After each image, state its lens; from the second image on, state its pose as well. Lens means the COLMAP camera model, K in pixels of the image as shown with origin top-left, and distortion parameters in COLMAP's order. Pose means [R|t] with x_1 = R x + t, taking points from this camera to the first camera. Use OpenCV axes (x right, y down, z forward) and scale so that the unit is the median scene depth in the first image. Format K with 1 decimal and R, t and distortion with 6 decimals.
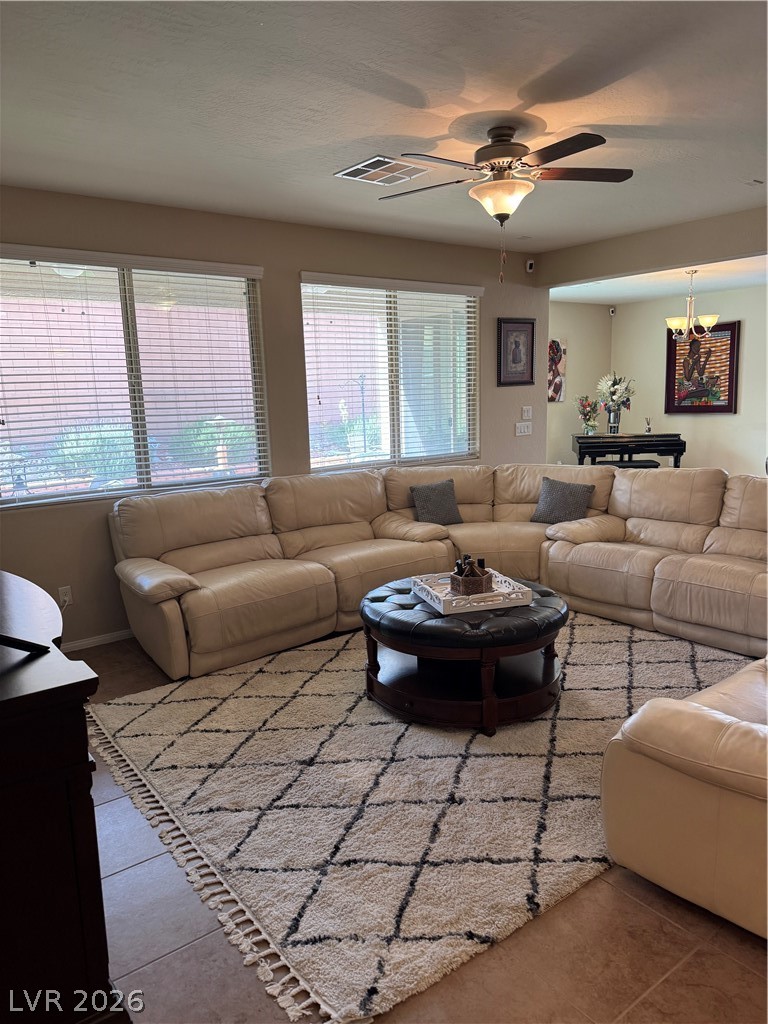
lens RADIAL K [[717.8, 0, 385.5], [0, 717.8, 530.2], [0, 0, 1]] dist [0.036064, -0.008175]
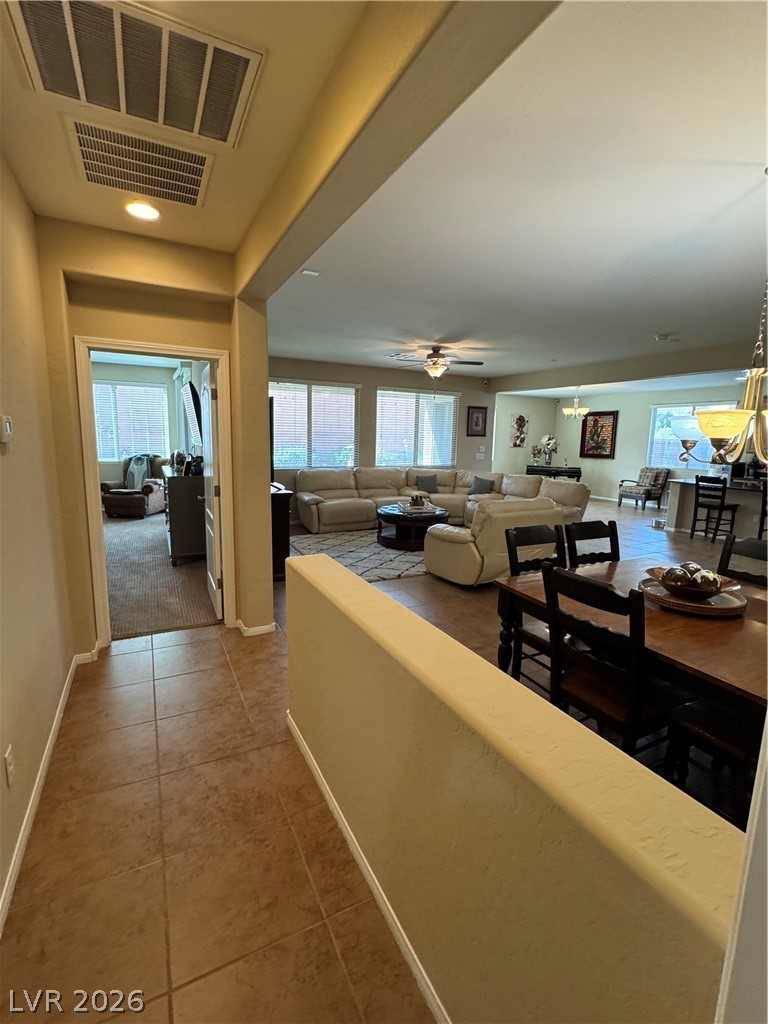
lens RADIAL K [[469.4, 0, 388.3], [0, 469.4, 514.0], [0, 0, 1]] dist [-0.000804, -0.000249]
pose [[0.984159, 0.081061, -0.157670, 0.168810], [-0.085347, 0.996138, -0.020597, 0.088744], [0.155392, 0.033727, 0.987277, -0.460675]]
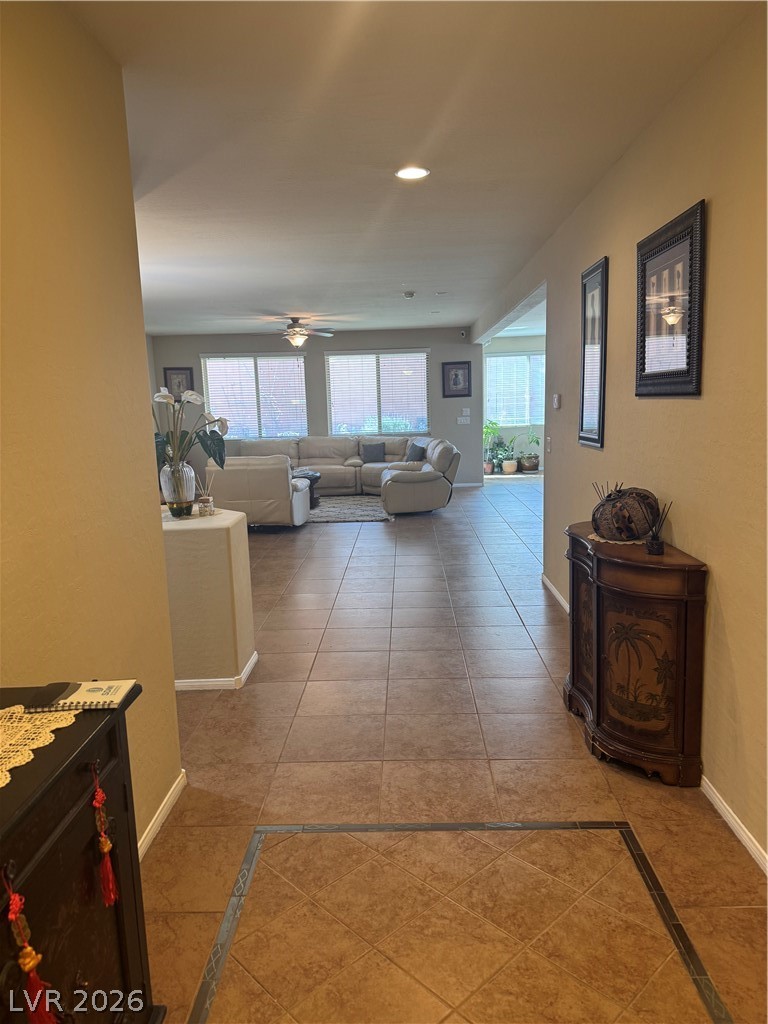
lens RADIAL K [[717.8, 0, 387.0], [0, 717.8, 508.2], [0, 0, 1]] dist [0.036064, -0.008175]
pose [[0.779098, 0.098446, -0.619124, 1.269144], [-0.112375, 0.993528, 0.016569, 0.077026], [0.616748, 0.056665, 0.785118, -0.578009]]
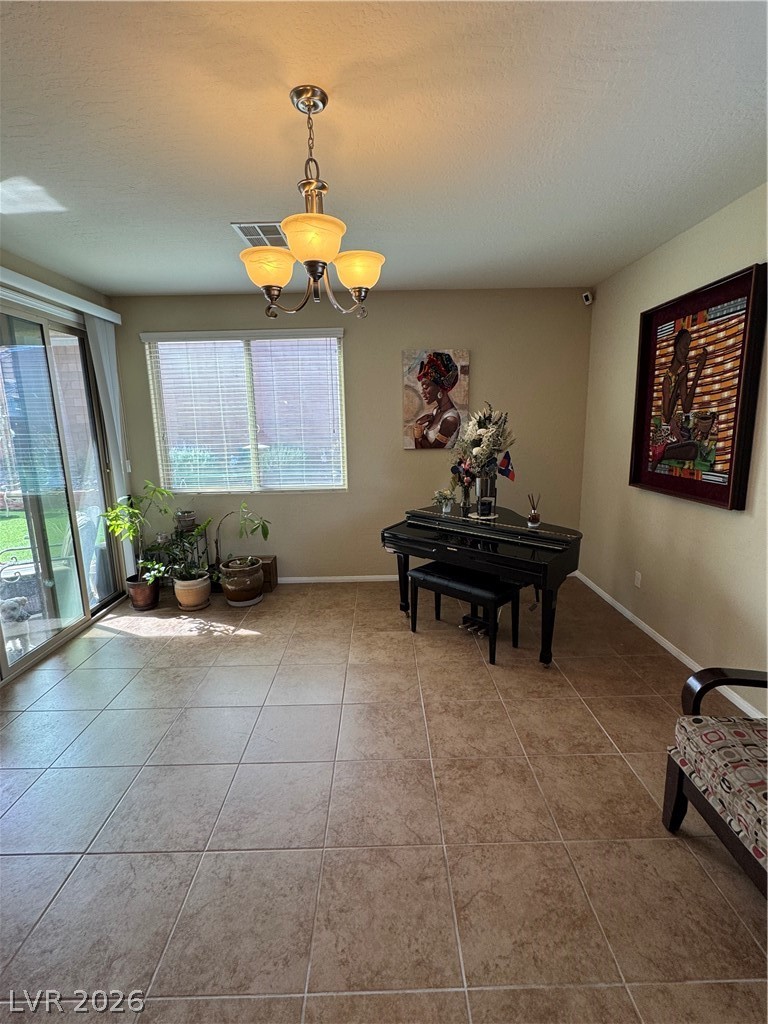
lens RADIAL K [[469.4, 0, 383.7], [0, 469.4, 507.6], [0, 0, 1]] dist [-0.000804, -0.000249]
pose [[0.803962, 0.124199, -0.581567, 0.733907], [-0.116955, 0.991871, 0.050142, -0.235766], [0.583067, 0.027705, 0.811952, 1.052544]]
